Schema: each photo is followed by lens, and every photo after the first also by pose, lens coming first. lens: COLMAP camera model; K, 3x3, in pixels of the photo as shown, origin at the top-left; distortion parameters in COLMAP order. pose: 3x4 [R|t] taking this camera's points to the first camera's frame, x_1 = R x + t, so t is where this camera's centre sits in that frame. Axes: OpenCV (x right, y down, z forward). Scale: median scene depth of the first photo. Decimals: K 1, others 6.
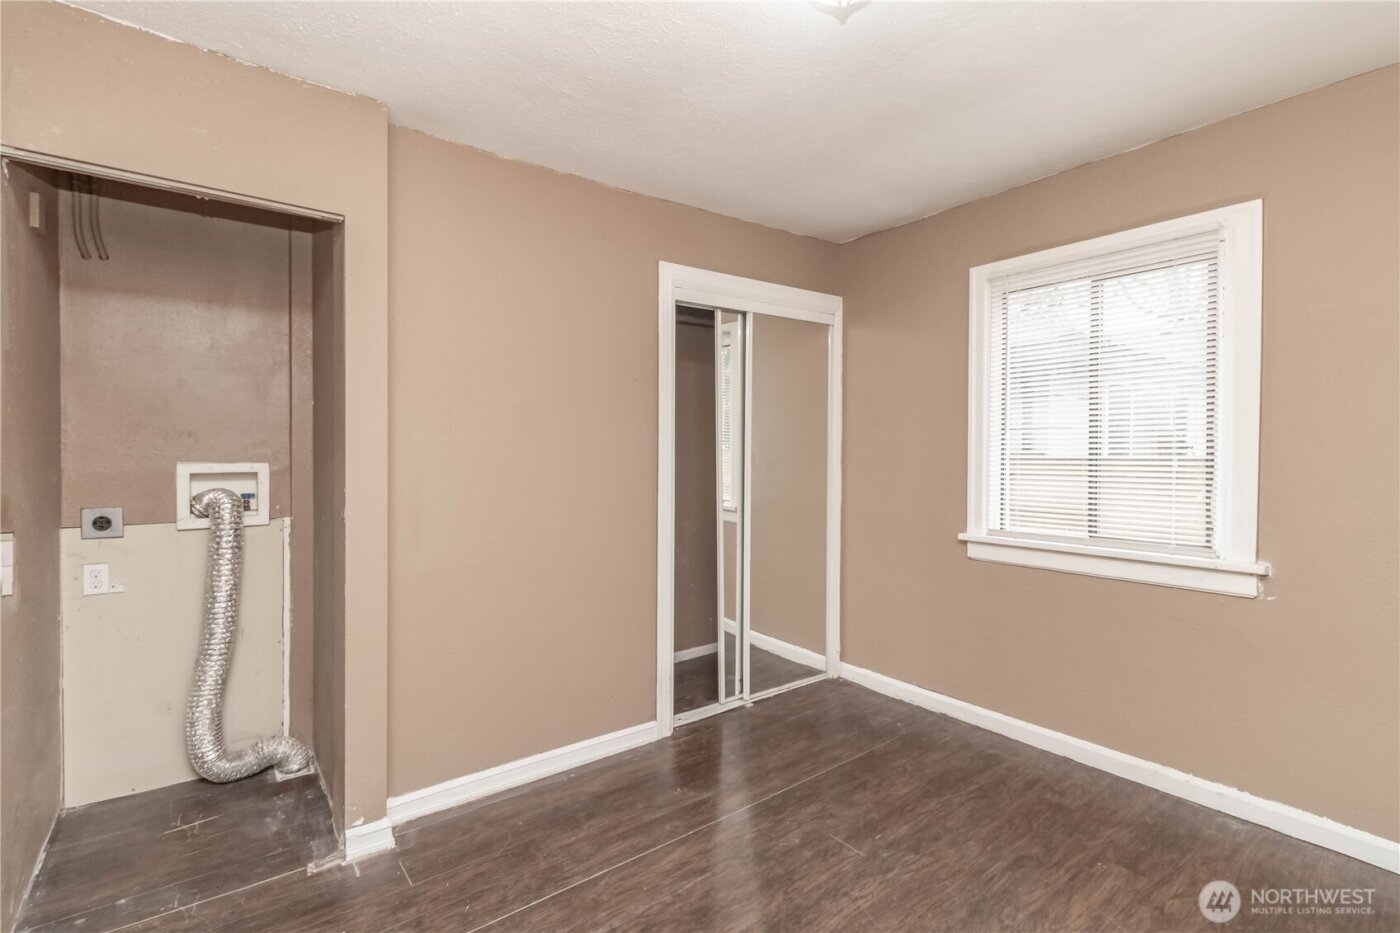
lens RADIAL K [[652.3, 0, 711.4], [0, 652.3, 448.7], [0, 0, 1]] dist [0.001813, 0.000090]
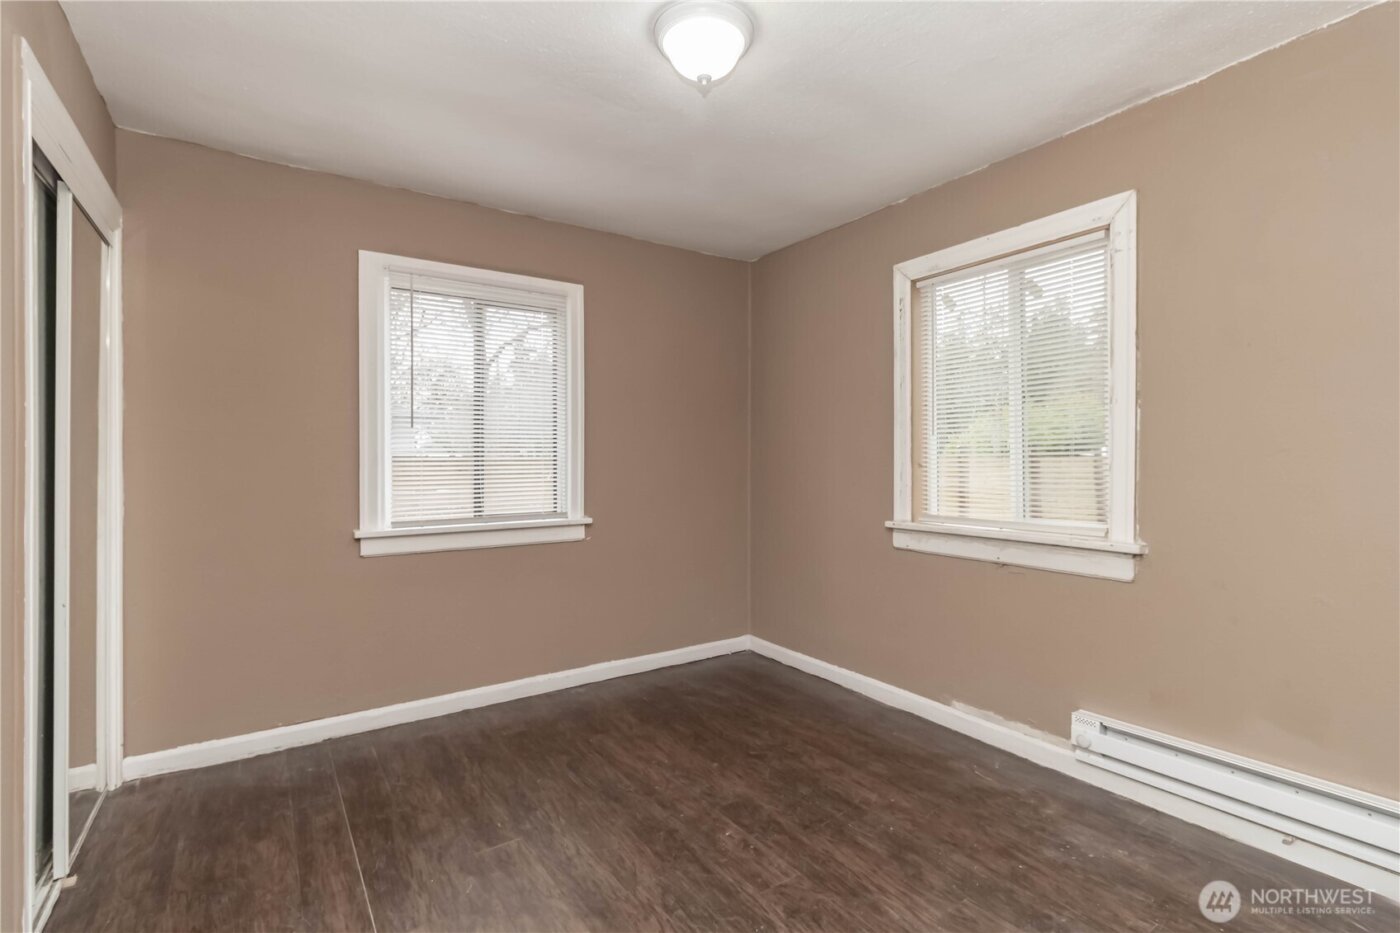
lens RADIAL K [[652.3, 0, 711.4], [0, 652.3, 448.7], [0, 0, 1]] dist [0.001813, 0.000090]
pose [[0.057265, 0.017270, 0.998210, -0.606621], [-0.001982, 0.999850, -0.017185, 0.031966], [-0.998357, -0.000994, 0.057290, 0.517413]]
